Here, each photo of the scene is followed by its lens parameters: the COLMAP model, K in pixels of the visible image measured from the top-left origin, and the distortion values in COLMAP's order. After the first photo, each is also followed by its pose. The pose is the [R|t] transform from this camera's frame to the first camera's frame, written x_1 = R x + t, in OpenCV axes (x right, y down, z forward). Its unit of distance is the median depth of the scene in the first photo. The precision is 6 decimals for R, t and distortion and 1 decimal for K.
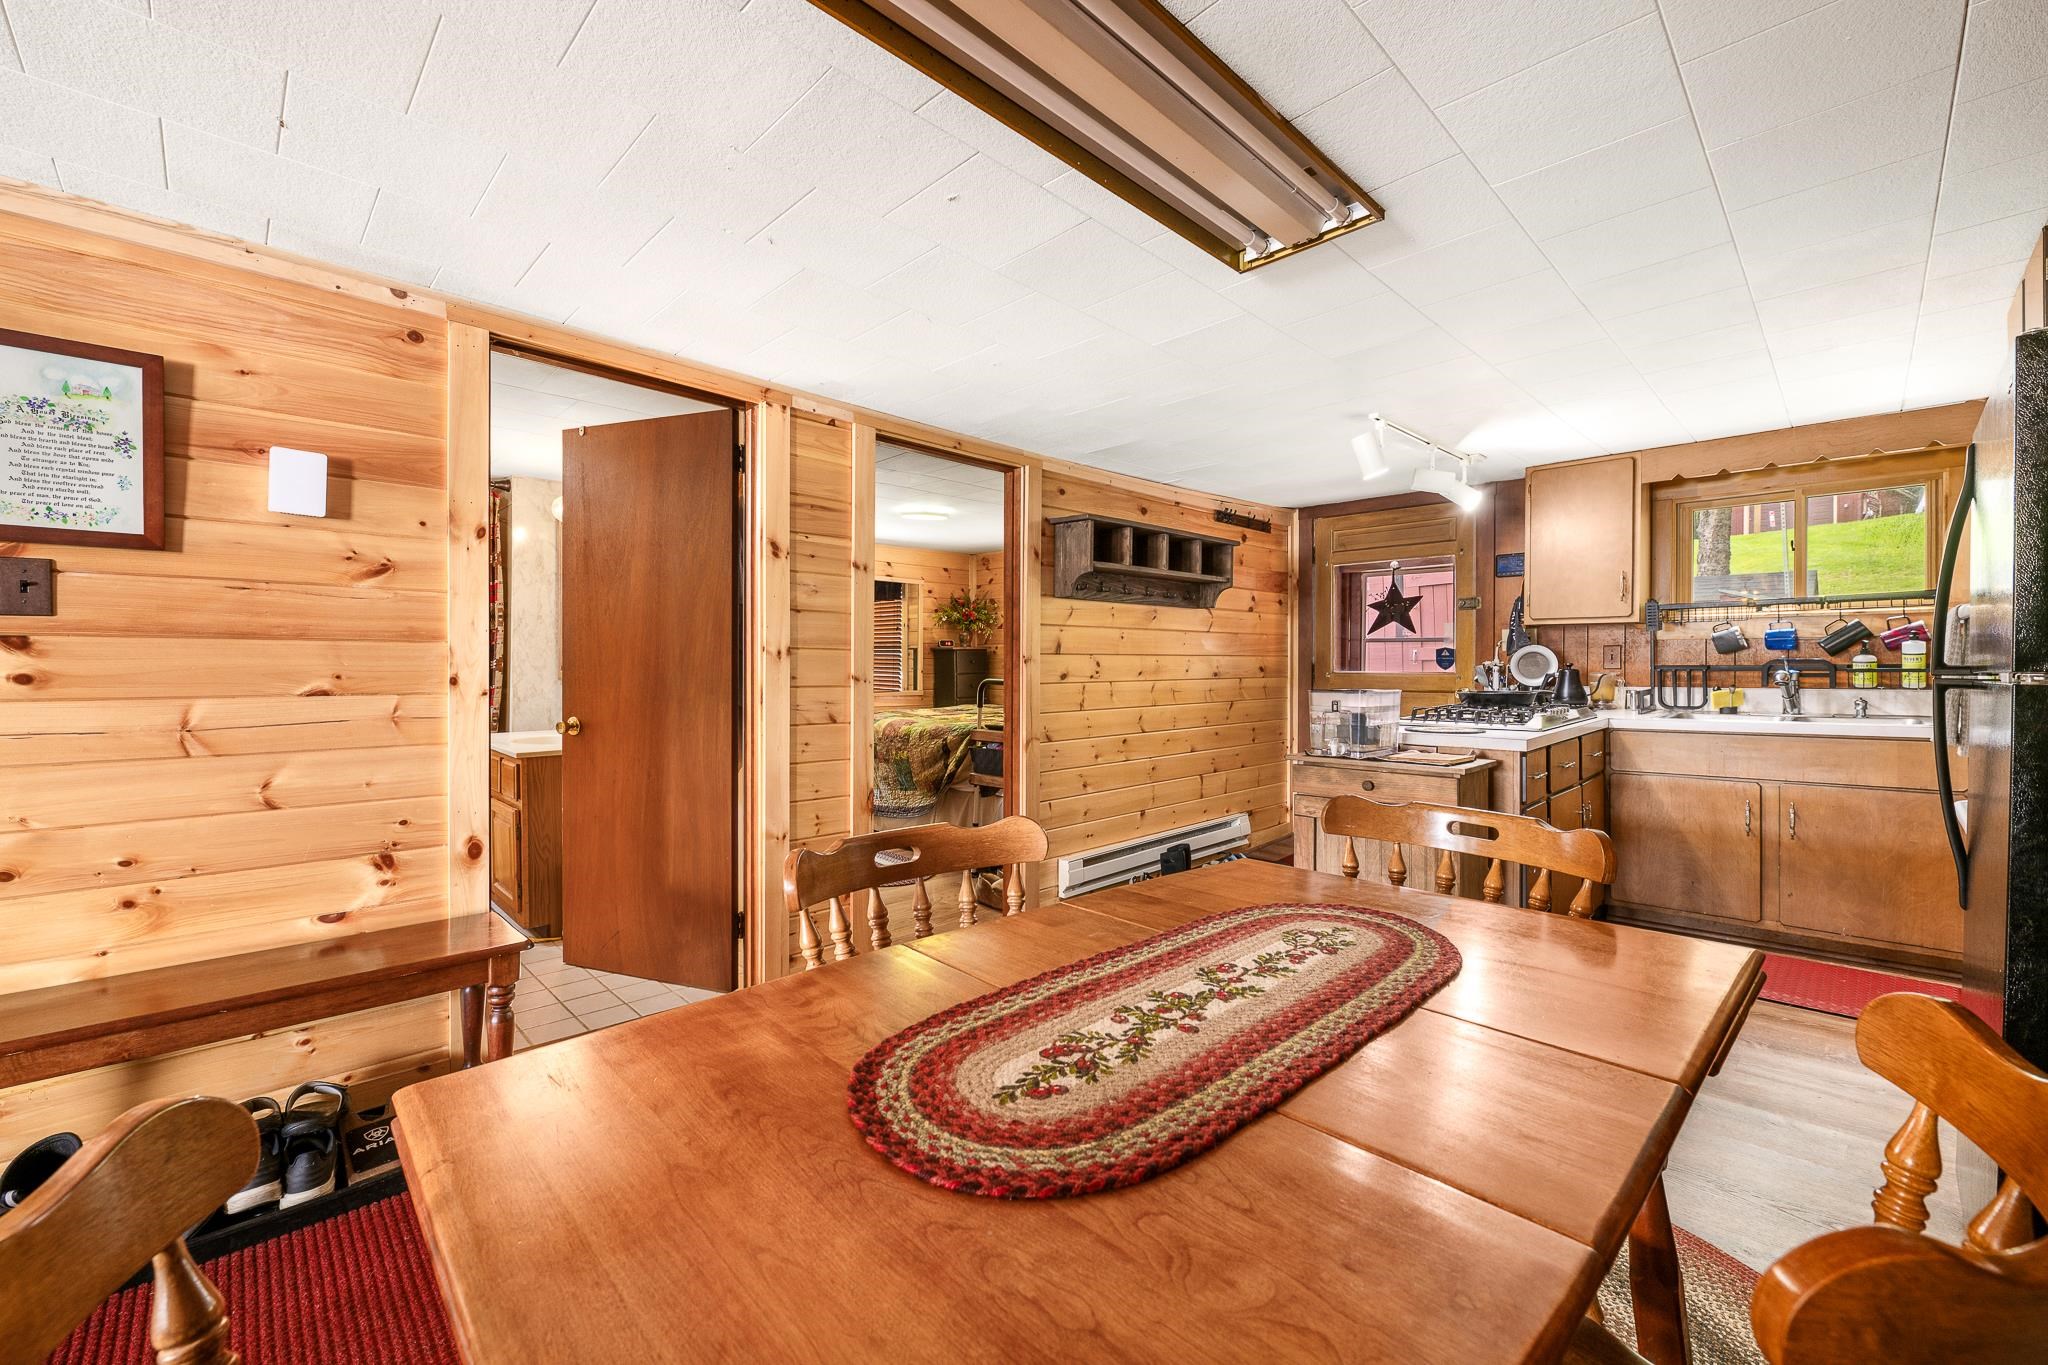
lens RADIAL K [[824.6, 0, 1030.5], [0, 824.6, 663.9], [0, 0, 1]] dist [-0.004866, -0.000896]
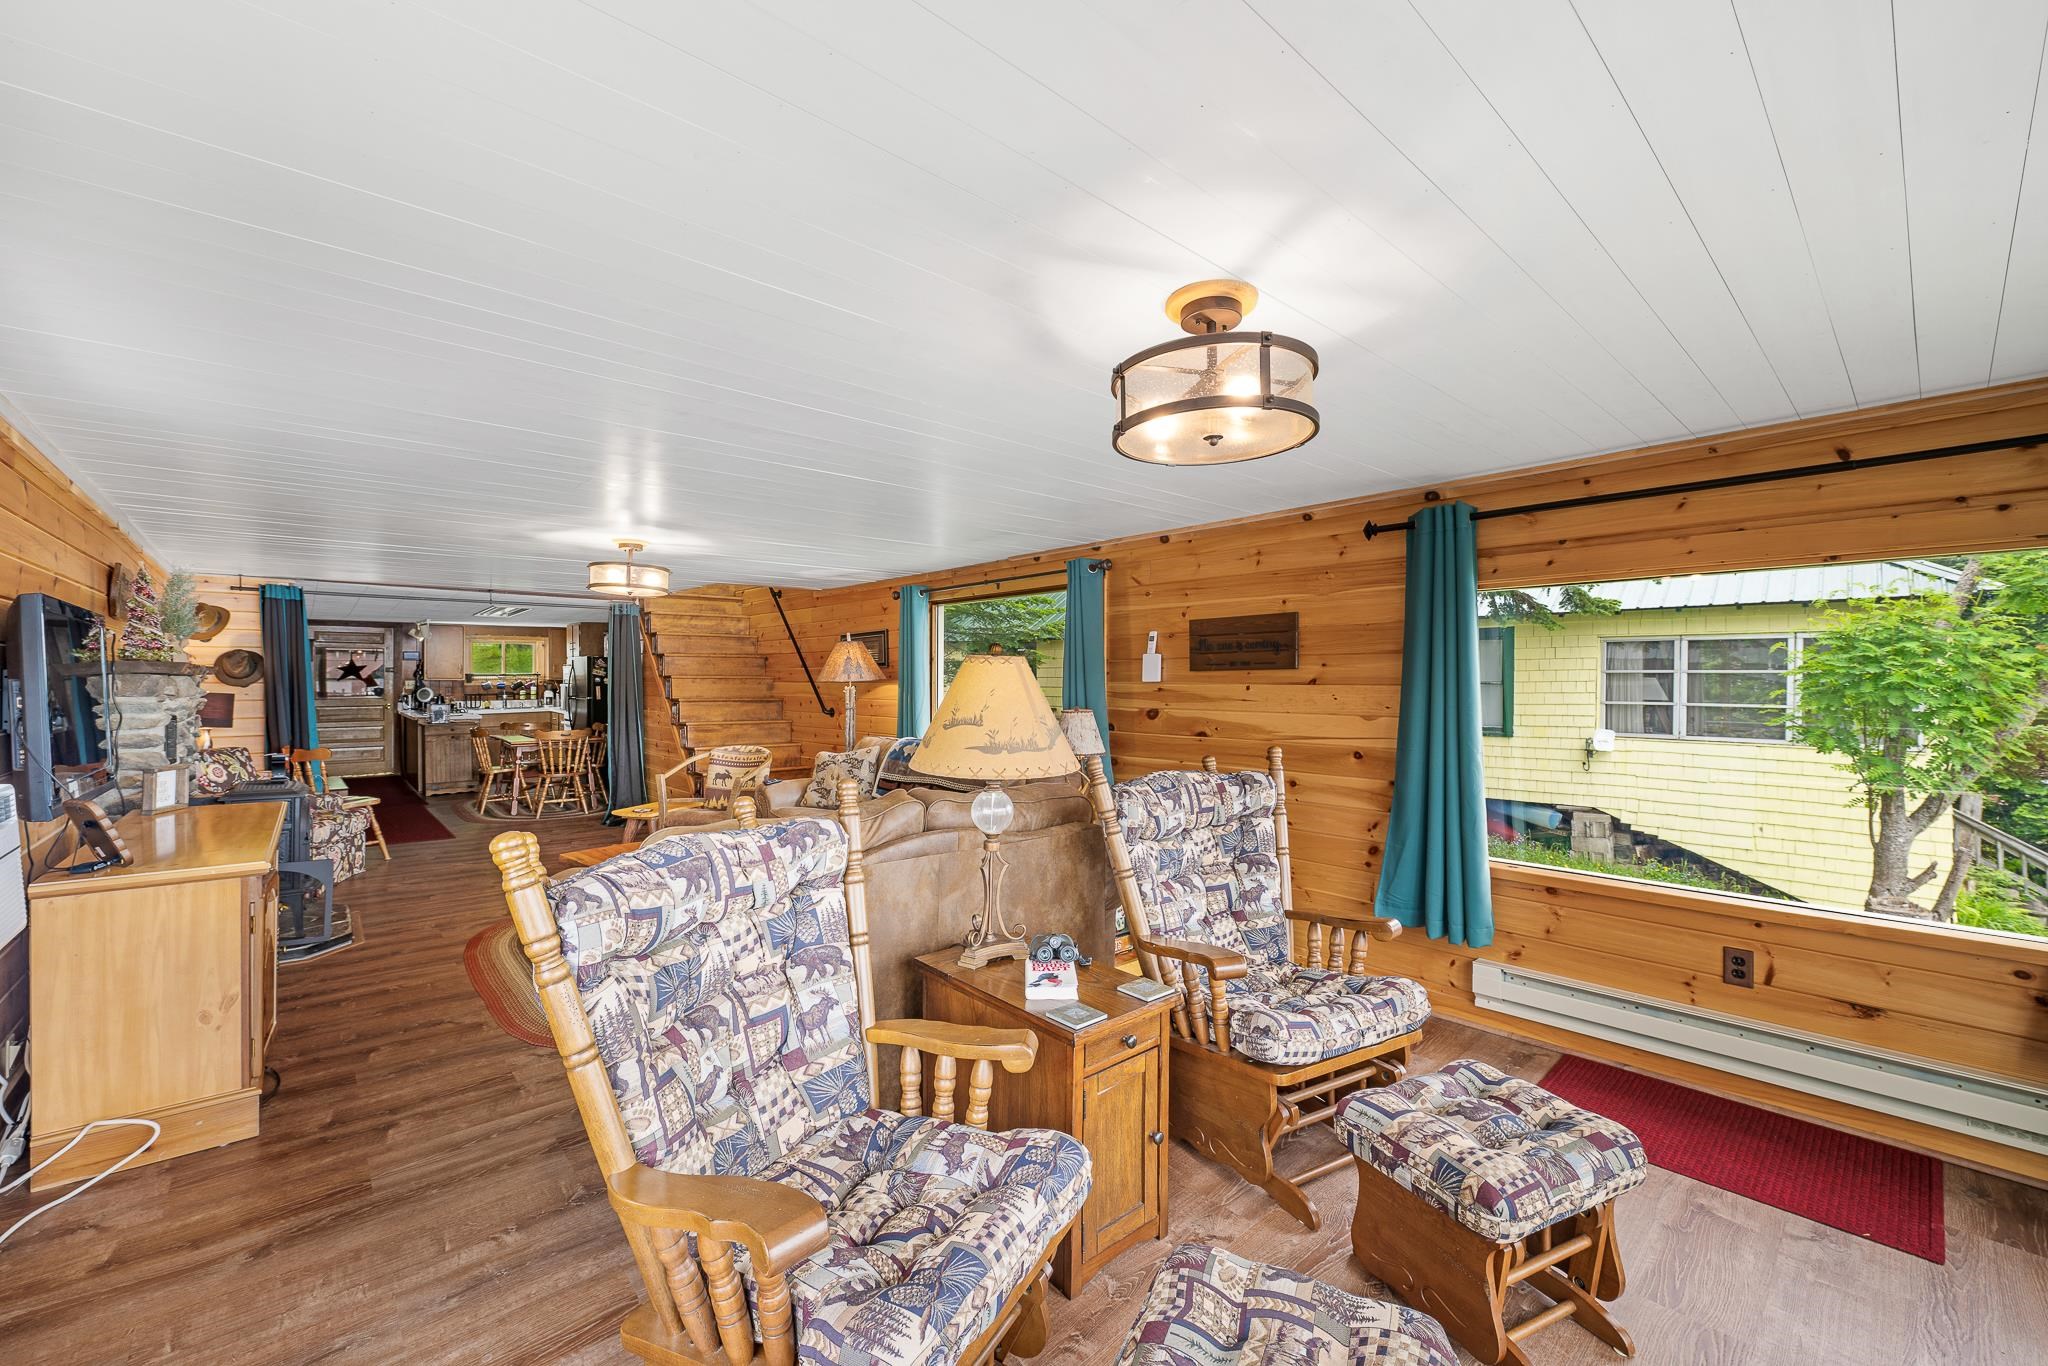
lens RADIAL K [[824.6, 0, 1027.2], [0, 824.6, 680.5], [0, 0, 1]] dist [-0.004866, -0.000896]
pose [[0.054758, -0.004943, 0.998487, -2.234464], [0.002908, 0.999984, 0.004791, -0.058613], [-0.998495, 0.002641, 0.054772, -1.282189]]
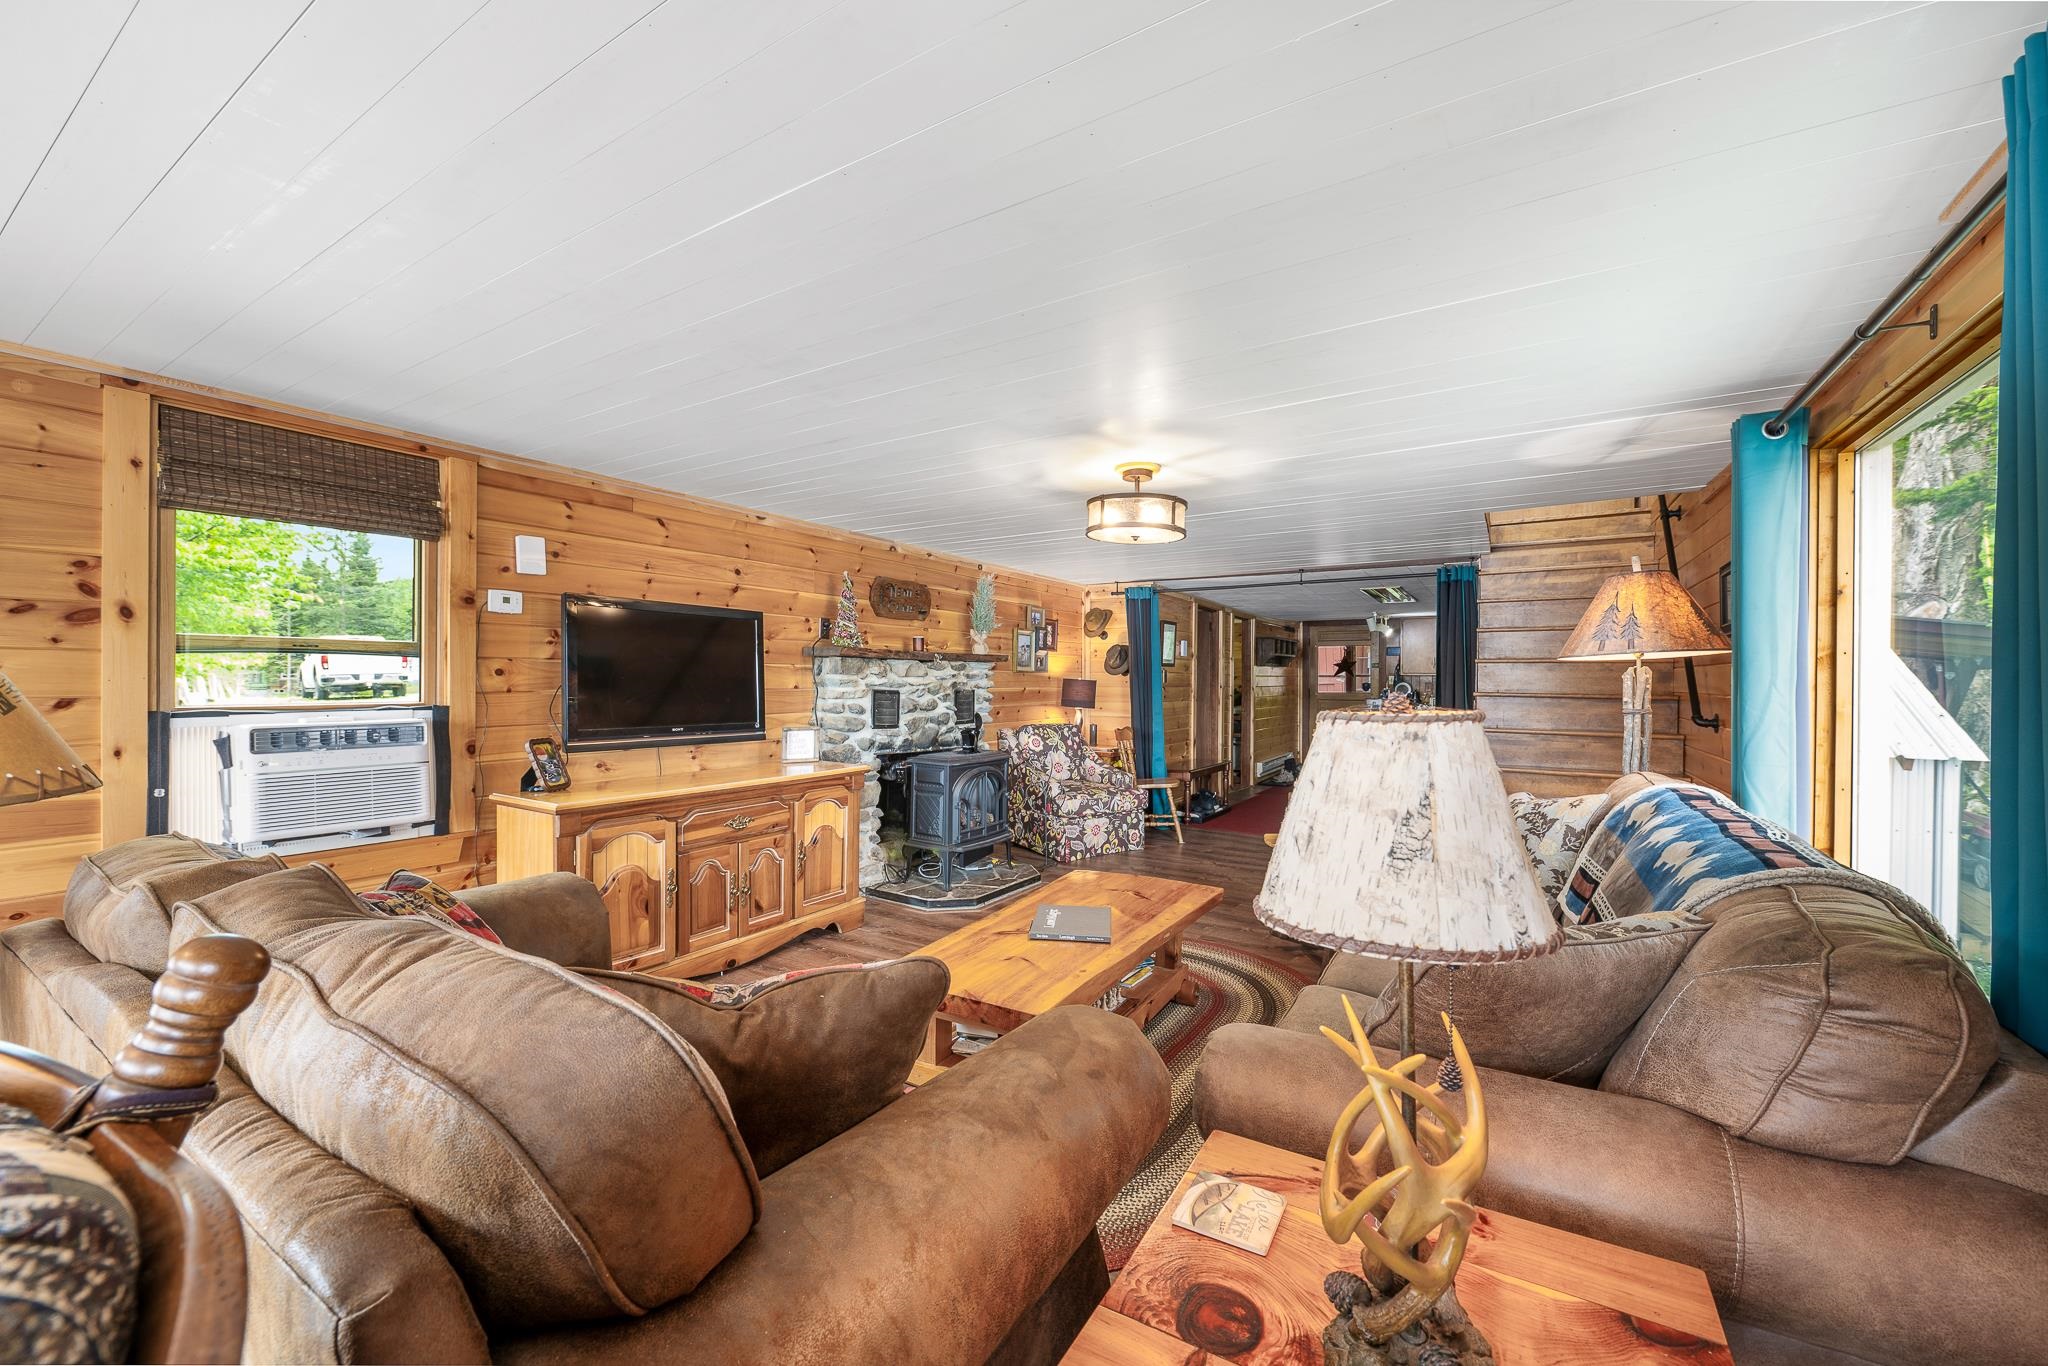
lens RADIAL K [[824.6, 0, 1014.7], [0, 824.6, 686.4], [0, 0, 1]] dist [-0.004866, -0.000896]
pose [[0.974294, -0.000701, 0.225280, -1.364538], [-0.000199, 0.999992, 0.003972, -0.023584], [-0.225281, -0.003915, 0.974286, -1.480282]]
